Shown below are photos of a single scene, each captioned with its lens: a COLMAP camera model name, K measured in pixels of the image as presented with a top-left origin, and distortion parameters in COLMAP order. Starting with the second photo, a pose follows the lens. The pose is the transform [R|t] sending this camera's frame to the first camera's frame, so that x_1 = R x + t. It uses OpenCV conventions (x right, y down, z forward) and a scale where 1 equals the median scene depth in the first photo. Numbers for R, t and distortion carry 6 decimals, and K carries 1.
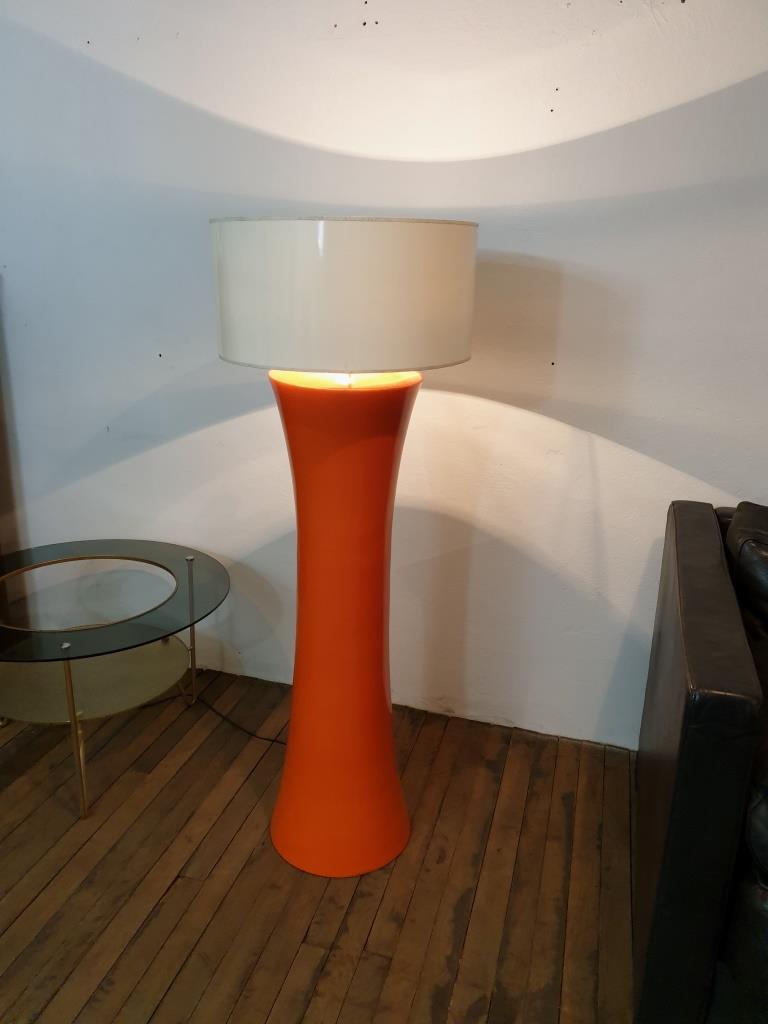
lens RADIAL K [[793.9, 0, 391.1], [0, 793.9, 513.2], [0, 0, 1]] dist [0.017649, 0.006545]
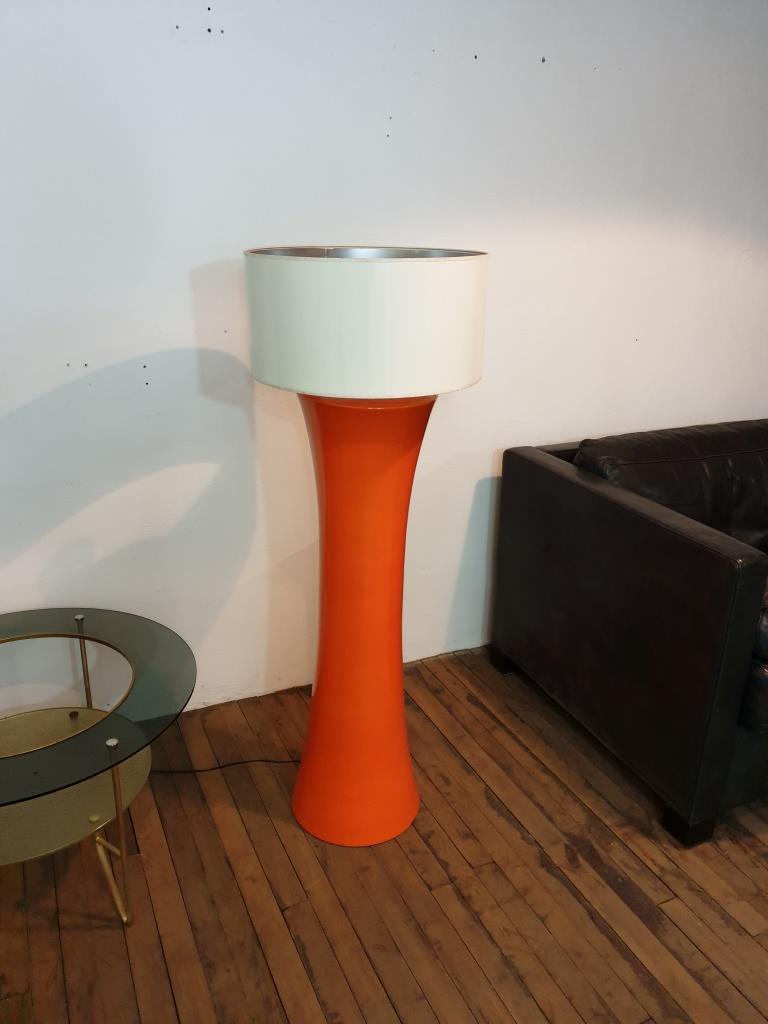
lens RADIAL K [[781.3, 0, 384.0], [0, 781.3, 512.0], [0, 0, 1]] dist [0.001754, 0.003593]
pose [[0.755964, -0.238684, 0.609548, -0.648990], [0.197698, 0.970922, 0.135003, -0.139114], [-0.624046, 0.018449, 0.781170, 0.142255]]
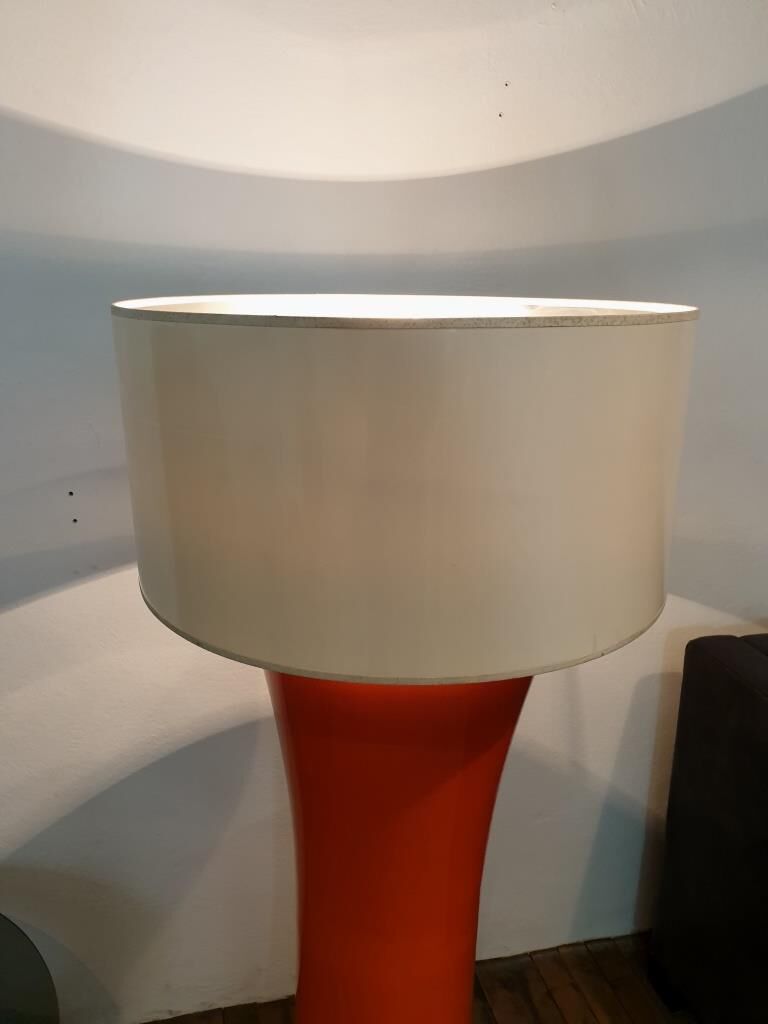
lens RADIAL K [[782.3, 0, 386.0], [0, 782.3, 495.1], [0, 0, 1]] dist [0.001887, -0.004944]
pose [[0.867187, -0.144859, 0.476448, -0.250028], [0.156974, 0.987496, 0.014527, -0.226297], [-0.472595, 0.062193, 0.879082, 0.517621]]
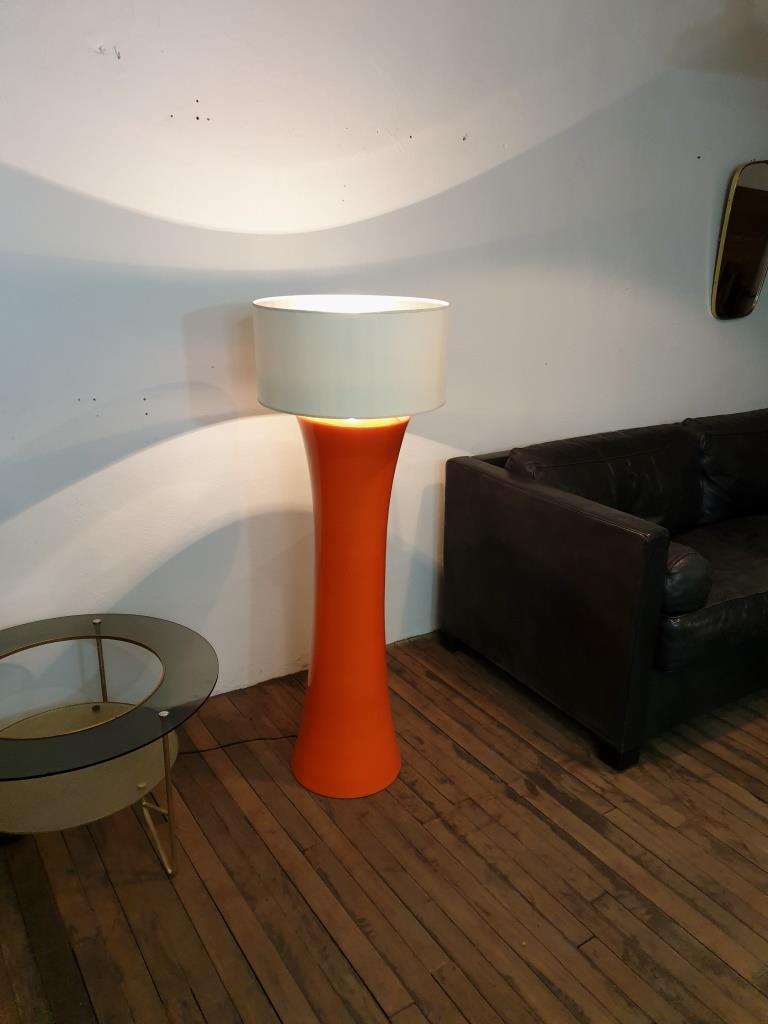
lens RADIAL K [[779.7, 0, 389.5], [0, 779.7, 506.9], [0, 0, 1]] dist [0.040163, -0.126112]
pose [[0.651044, -0.255058, 0.714903, -0.885155], [0.228570, 0.964012, 0.135780, -0.170526], [-0.723807, 0.075006, 0.685913, 0.065212]]
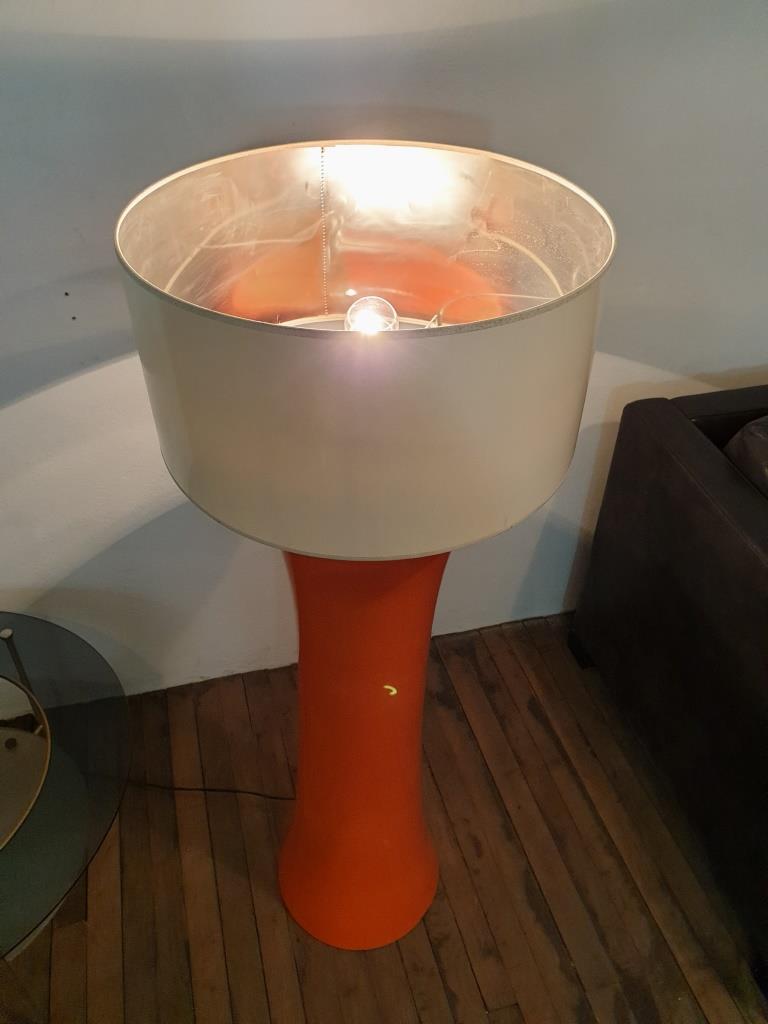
lens RADIAL K [[793.9, 0, 391.1], [0, 793.9, 513.2], [0, 0, 1]] dist [0.017649, 0.006545]
pose [[0.849848, -0.345697, 0.397809, -0.270483], [0.158805, 0.887705, 0.432158, -0.351015], [-0.502533, -0.304095, 0.809313, 0.429260]]
